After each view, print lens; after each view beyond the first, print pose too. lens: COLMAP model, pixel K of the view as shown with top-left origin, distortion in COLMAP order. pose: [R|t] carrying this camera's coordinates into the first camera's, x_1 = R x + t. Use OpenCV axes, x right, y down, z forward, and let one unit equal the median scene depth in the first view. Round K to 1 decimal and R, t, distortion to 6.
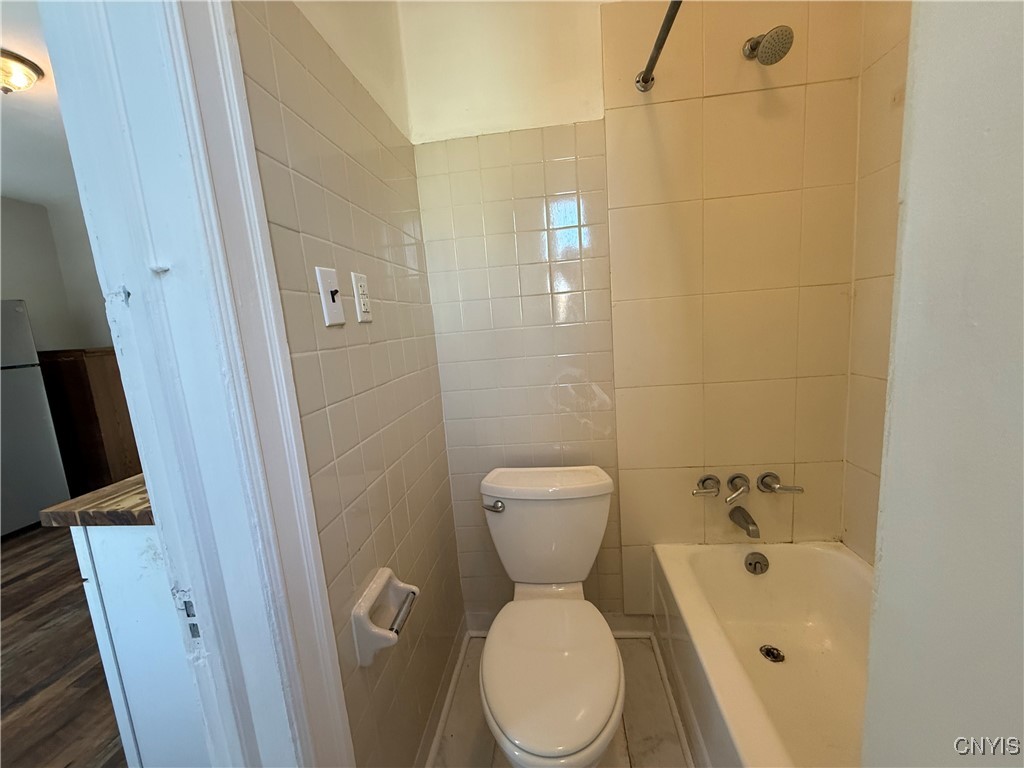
lens RADIAL K [[411.9, 0, 512.0], [0, 411.9, 384.0], [0, 0, 1]] dist [-0.001606, 0.000020]
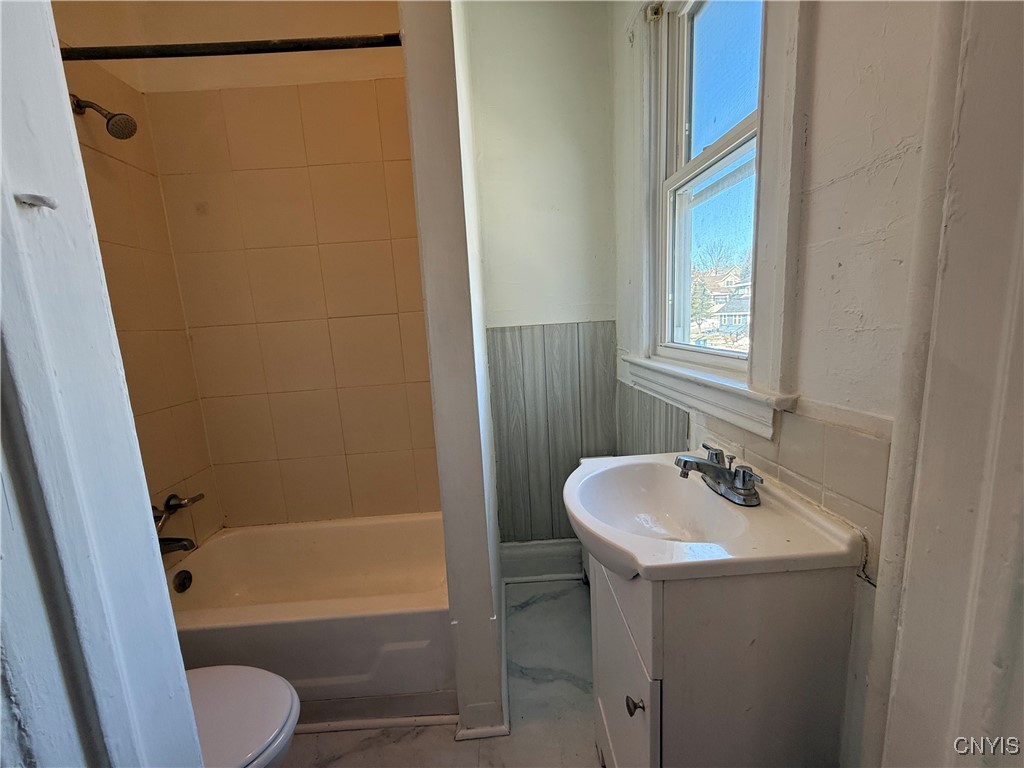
lens RADIAL K [[411.9, 0, 512.0], [0, 411.9, 384.0], [0, 0, 1]] dist [-0.001606, 0.000020]
pose [[-0.138678, -0.072850, 0.987654, -0.574362], [0.223371, 0.969291, 0.102860, 0.016332], [-0.964818, 0.234878, -0.118146, 0.178425]]
